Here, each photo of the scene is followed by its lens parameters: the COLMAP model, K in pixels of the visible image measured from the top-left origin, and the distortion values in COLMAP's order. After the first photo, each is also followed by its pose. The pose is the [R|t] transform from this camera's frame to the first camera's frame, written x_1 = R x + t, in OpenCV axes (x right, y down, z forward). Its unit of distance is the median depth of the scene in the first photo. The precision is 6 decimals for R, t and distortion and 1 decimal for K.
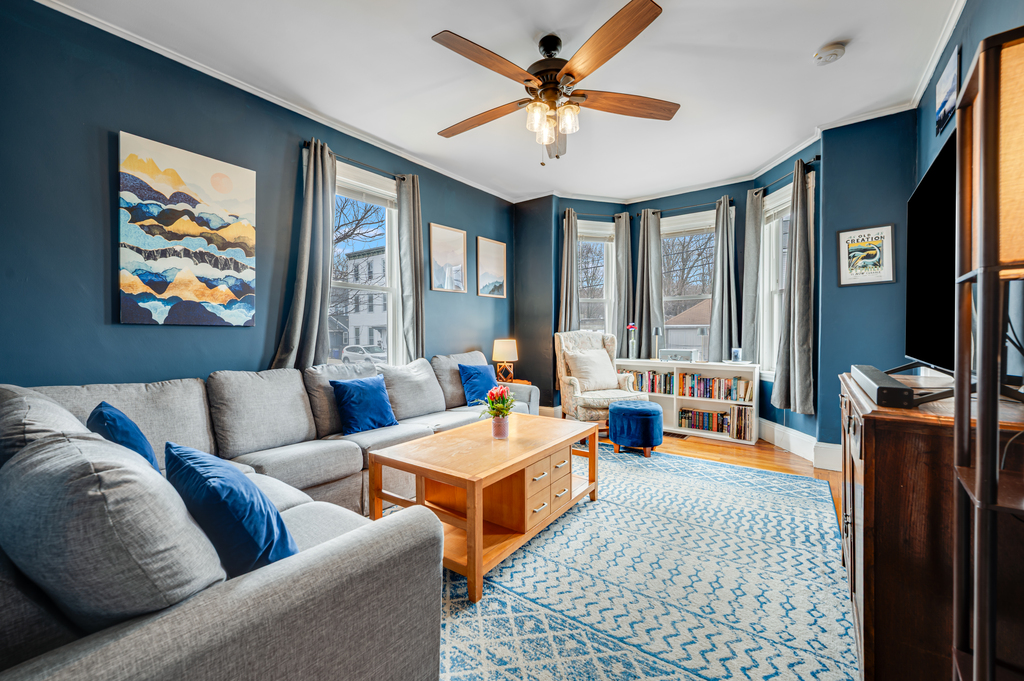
lens RADIAL K [[418.7, 0, 509.7], [0, 418.7, 344.7], [0, 0, 1]] dist [-0.001155, -0.000093]
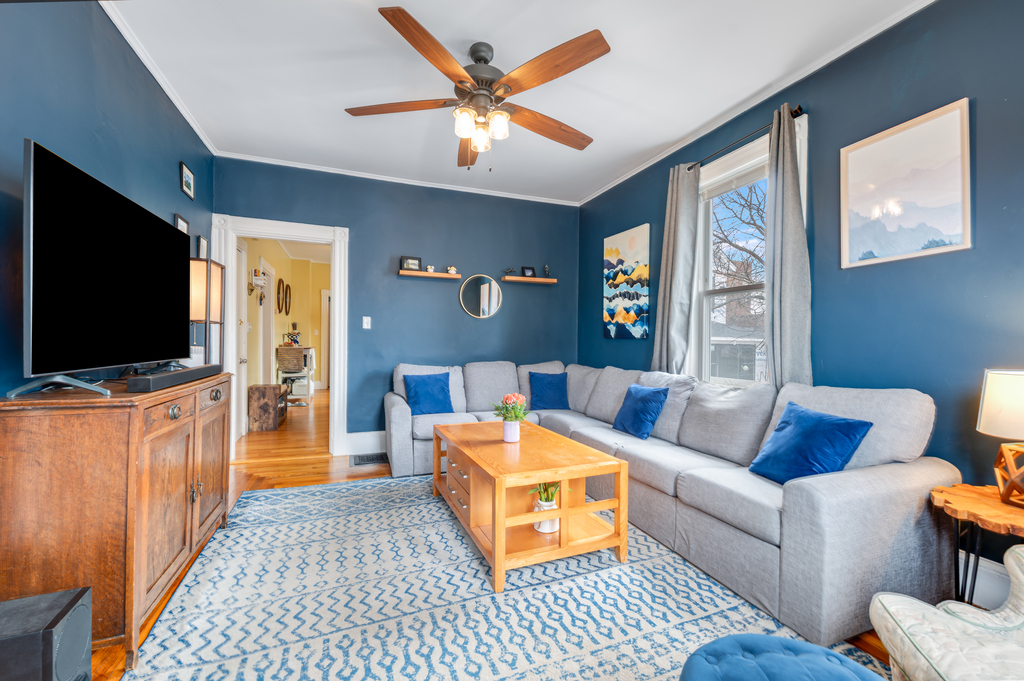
lens RADIAL K [[418.7, 0, 509.7], [0, 418.7, 344.7], [0, 0, 1]] dist [-0.001155, -0.000093]
pose [[-0.543729, 0.000383, -0.839261, 0.884842], [-0.037396, 0.998996, 0.024684, -0.046783], [0.838427, 0.044806, -0.543169, 1.599513]]
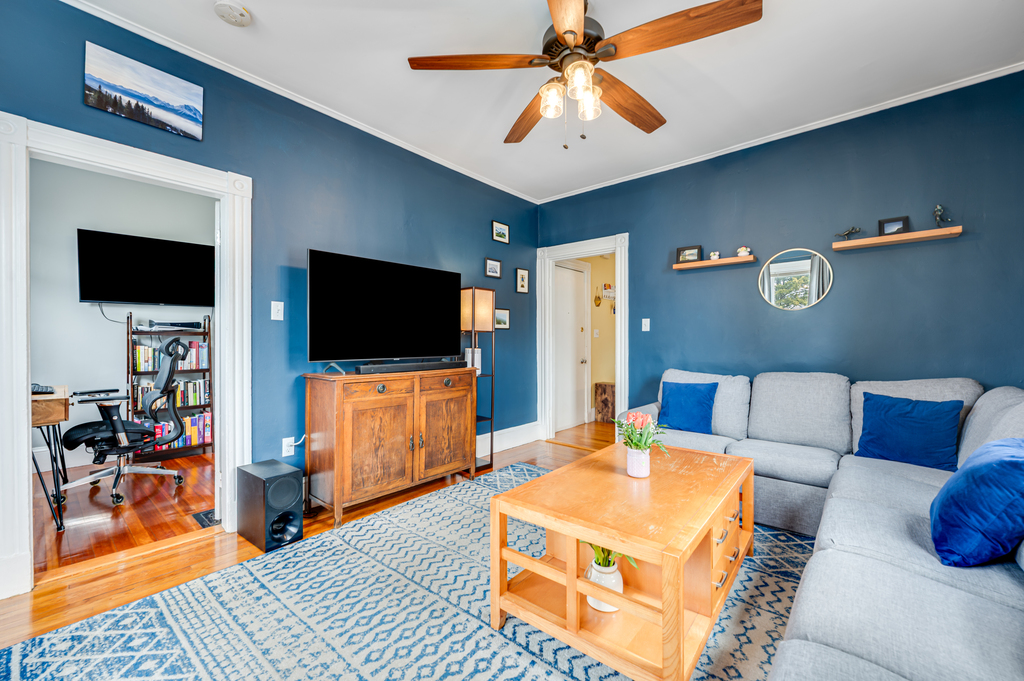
lens RADIAL K [[406.2, 0, 508.2], [0, 406.2, 343.3], [0, 0, 1]] dist [-0.001295, -0.000024]
pose [[-0.996761, -0.000223, 0.080416, 0.164011], [0.002407, 0.999465, 0.032610, -0.054225], [-0.080380, 0.032698, -0.996228, 1.824890]]
